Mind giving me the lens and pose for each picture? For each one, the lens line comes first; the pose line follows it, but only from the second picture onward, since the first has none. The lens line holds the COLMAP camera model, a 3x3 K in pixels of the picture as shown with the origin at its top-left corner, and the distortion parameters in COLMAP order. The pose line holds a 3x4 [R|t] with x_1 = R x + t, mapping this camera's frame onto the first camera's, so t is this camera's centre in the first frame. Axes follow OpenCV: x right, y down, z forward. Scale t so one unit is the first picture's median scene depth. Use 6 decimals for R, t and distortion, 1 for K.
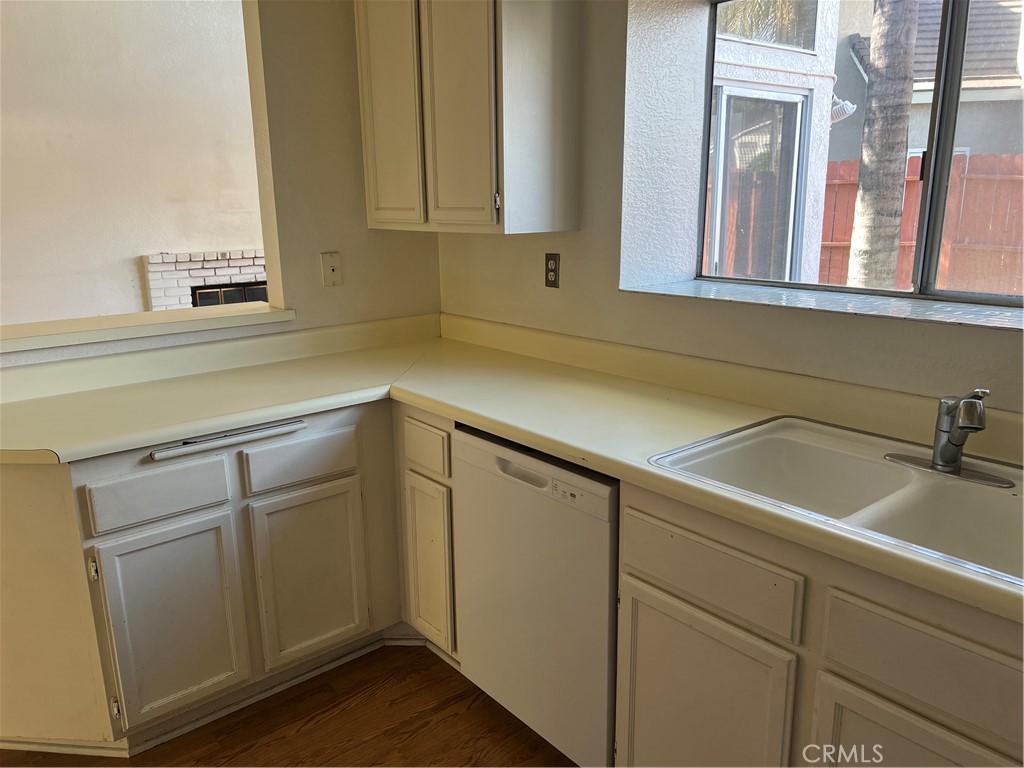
lens RADIAL K [[782.3, 0, 512.0], [0, 782.3, 384.0], [0, 0, 1]] dist [0.076345, -0.087361]
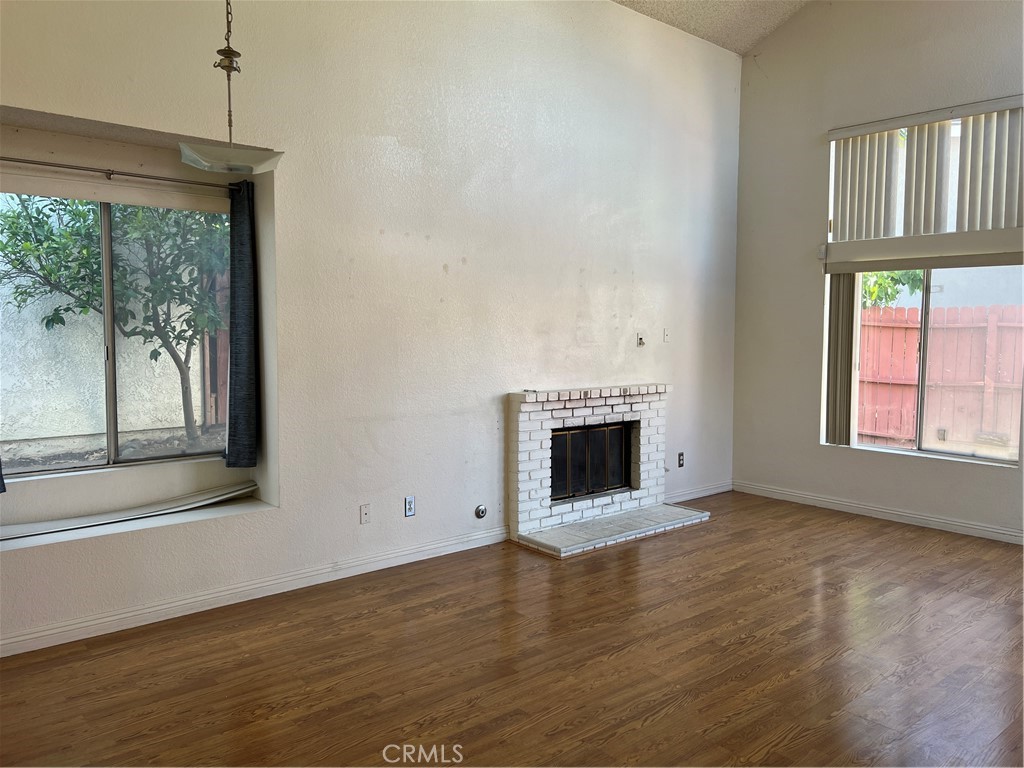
lens RADIAL K [[782.3, 0, 512.0], [0, 782.3, 384.0], [0, 0, 1]] dist [0.076345, -0.087361]
pose [[0.999644, 0.020899, 0.016614, -0.459804], [-0.017849, 0.985920, -0.166262, -0.027936], [-0.019855, 0.165906, 0.985942, 0.143954]]
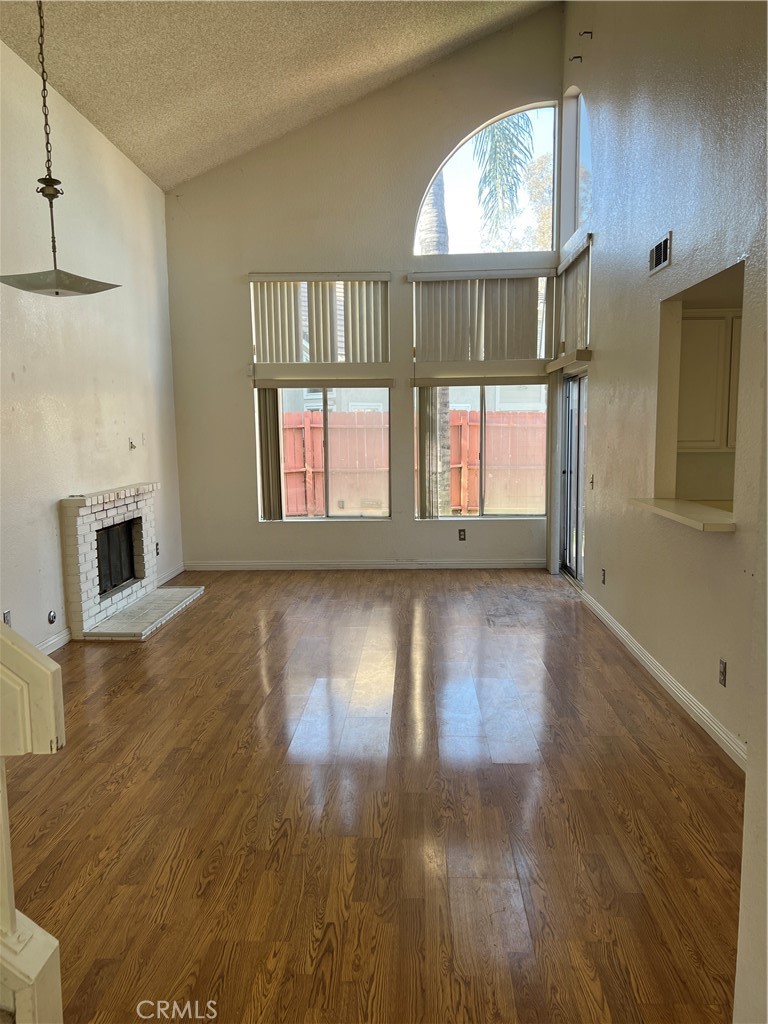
lens RADIAL K [[779.4, 0, 402.1], [0, 779.4, 531.9], [0, 0, 1]] dist [0.090248, -0.169141]
pose [[0.653089, -0.094186, 0.751401, -0.854561], [0.179466, 0.983219, -0.032741, -0.026761], [-0.735708, 0.156234, 0.659033, 0.128956]]
